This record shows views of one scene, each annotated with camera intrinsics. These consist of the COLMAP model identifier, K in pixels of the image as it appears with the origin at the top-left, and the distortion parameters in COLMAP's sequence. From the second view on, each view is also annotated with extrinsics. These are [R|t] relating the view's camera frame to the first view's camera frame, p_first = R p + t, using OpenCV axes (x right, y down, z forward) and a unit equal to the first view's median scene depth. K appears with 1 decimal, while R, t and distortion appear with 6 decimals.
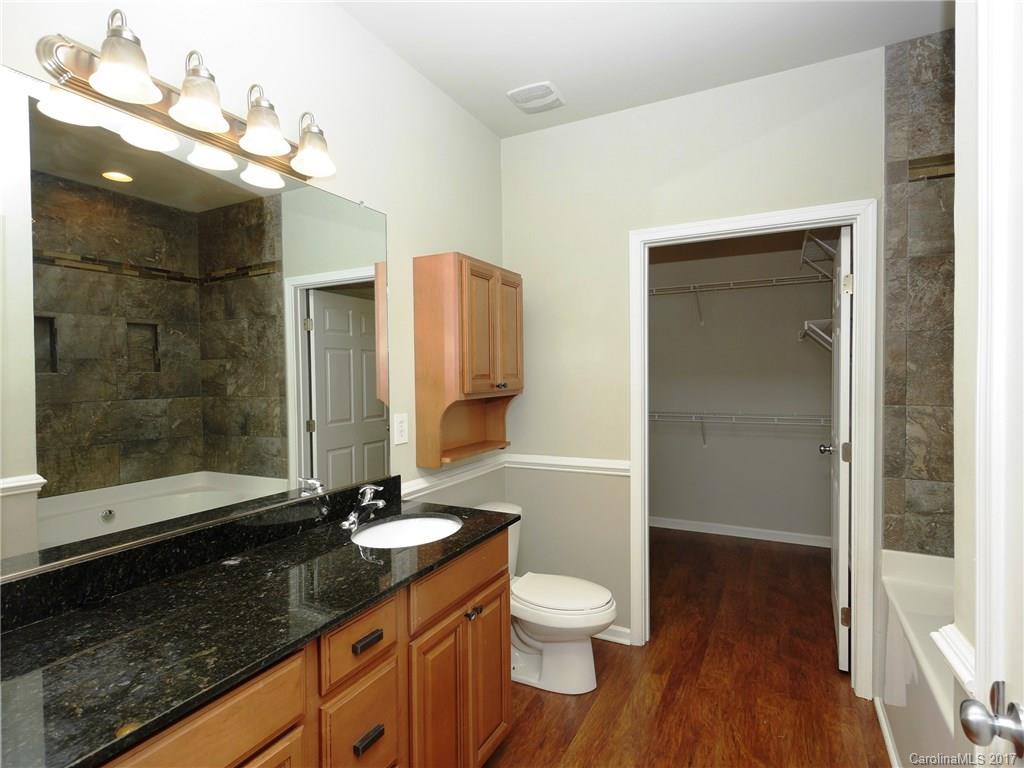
lens RADIAL K [[525.7, 0, 513.1], [0, 525.7, 382.5], [0, 0, 1]] dist [0.001929, 0.000657]
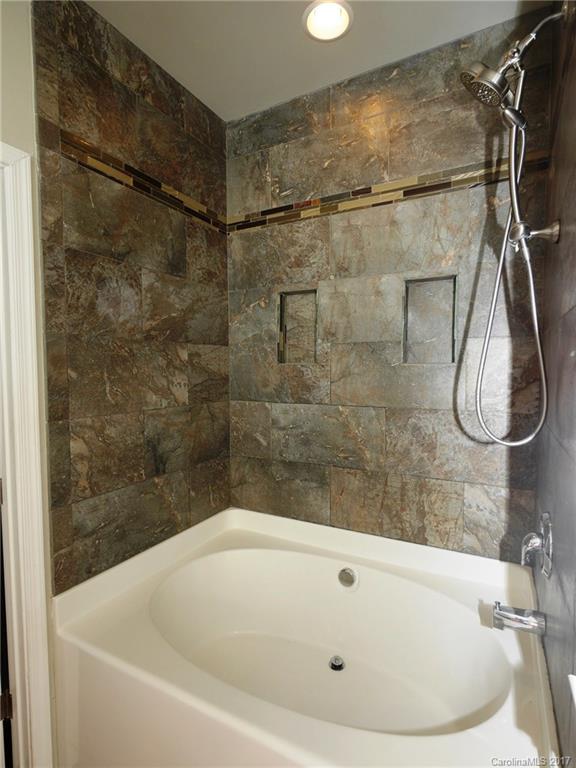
lens RADIAL K [[394.3, 0, 289.8], [0, 394.3, 385.8], [0, 0, 1]] dist [0.001929, 0.000657]
pose [[0.032978, -0.045780, 0.998407, 0.116401], [0.019878, 0.998783, 0.045141, -0.033914], [-0.999258, 0.018358, 0.033848, 0.619372]]
